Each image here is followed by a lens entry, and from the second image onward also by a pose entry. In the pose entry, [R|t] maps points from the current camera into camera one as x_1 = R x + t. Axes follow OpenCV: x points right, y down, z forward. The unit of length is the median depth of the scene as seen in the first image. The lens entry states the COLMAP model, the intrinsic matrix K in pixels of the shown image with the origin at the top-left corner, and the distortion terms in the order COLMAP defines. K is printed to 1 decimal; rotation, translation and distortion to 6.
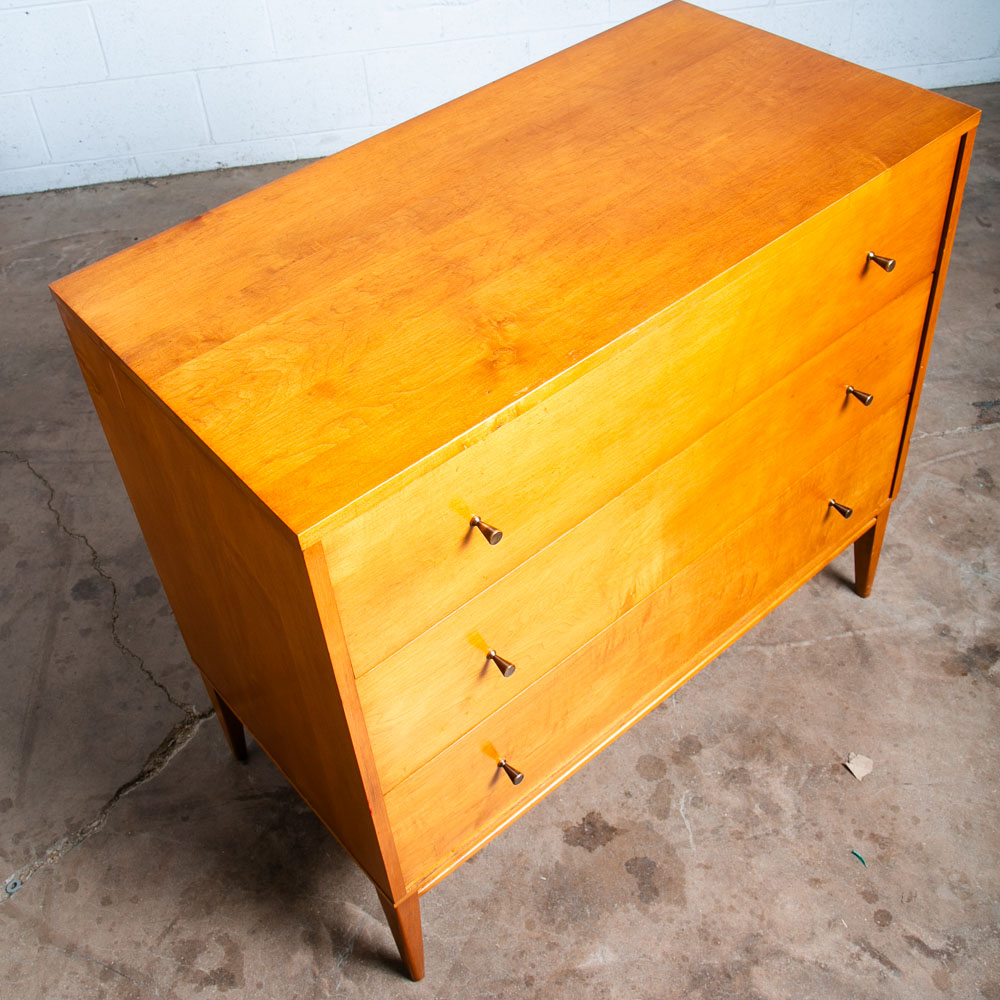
lens RADIAL K [[1153.9, 0, 486.5], [0, 1153.9, 353.1], [0, 0, 1]] dist [-0.044952, 0.000000]
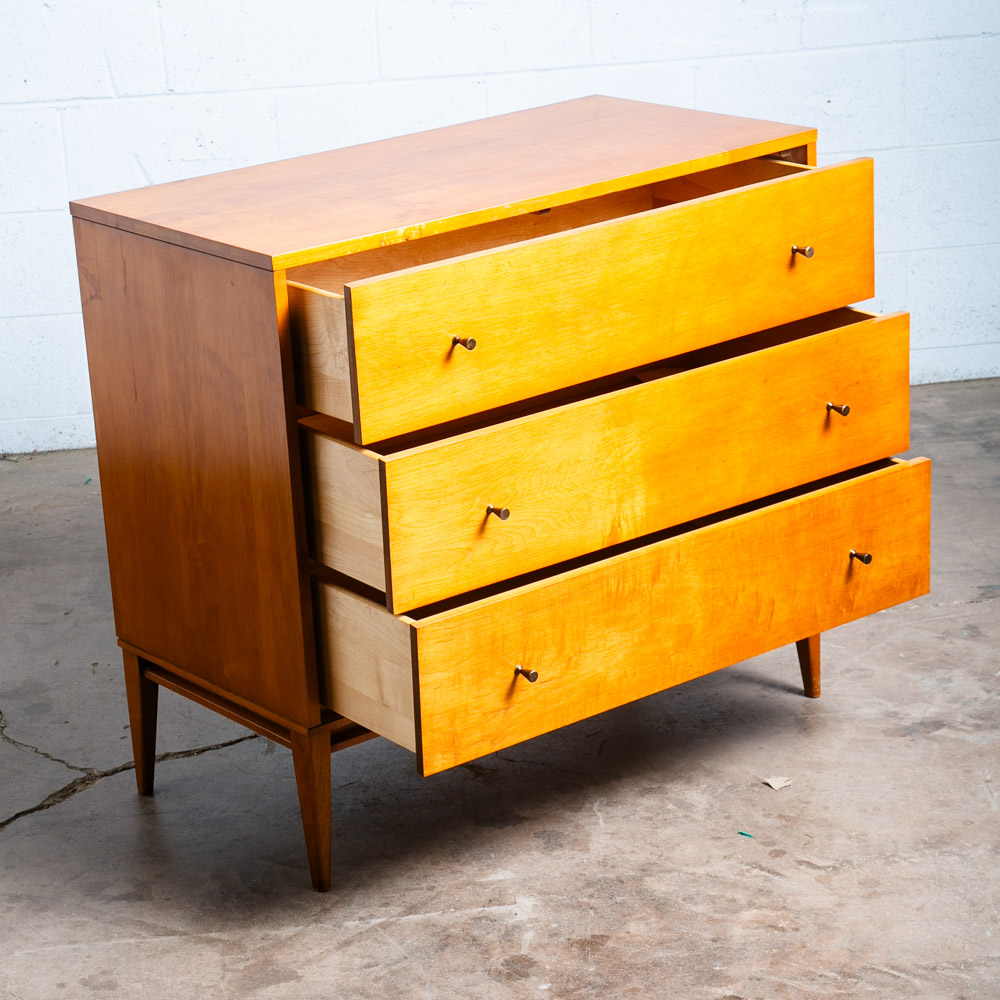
lens RADIAL K [[2565.5, 0, 502.6], [0, 2565.5, 497.7], [0, 0, 1]] dist [0.220604, 0.000000]
pose [[0.999763, 0.020784, -0.006426, 0.090134], [-0.021707, 0.933517, -0.357874, 0.864601], [-0.001439, 0.357929, 0.933748, -1.081832]]
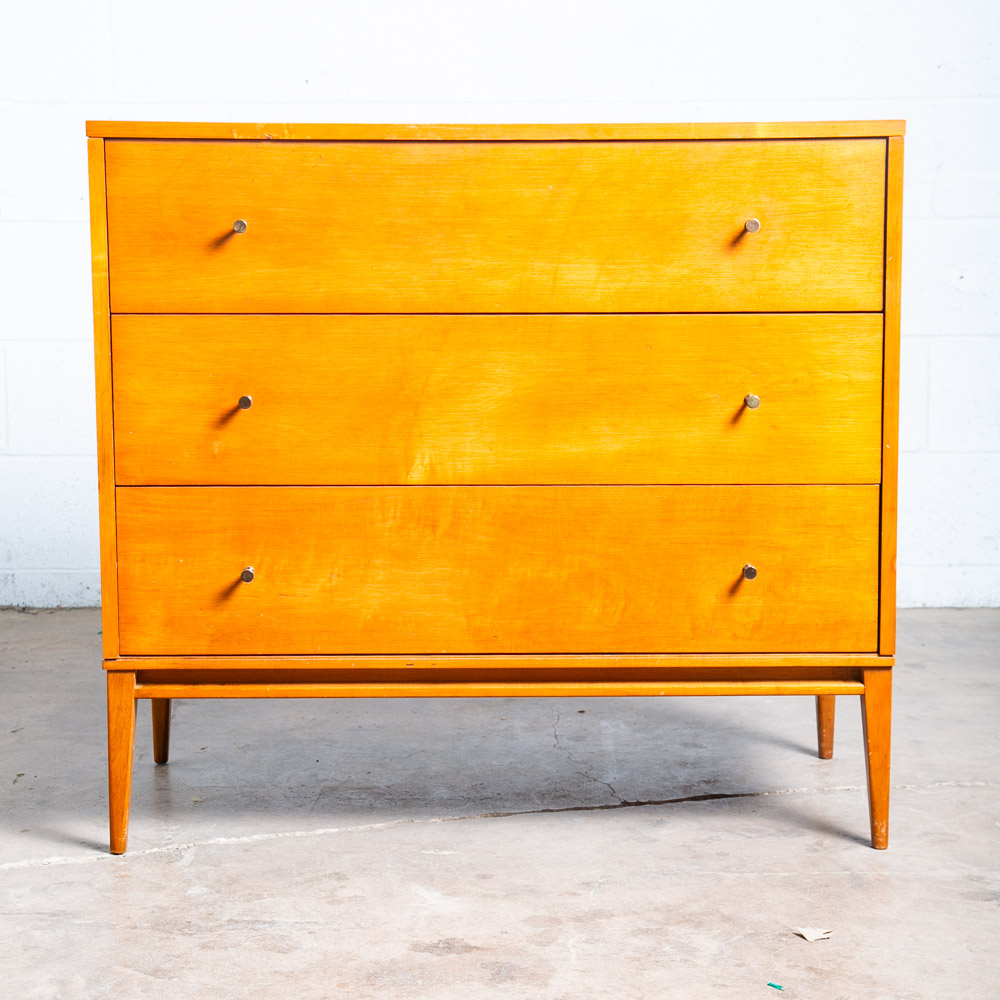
lens RADIAL K [[2349.5, 0, 509.3], [0, 2349.5, 543.5], [0, 0, 1]] dist [0.166243, 0.000000]
pose [[0.991628, 0.084853, -0.097336, 0.237584], [-0.122054, 0.861993, -0.492007, 0.861434], [0.042155, 0.499768, 0.865133, -0.449542]]
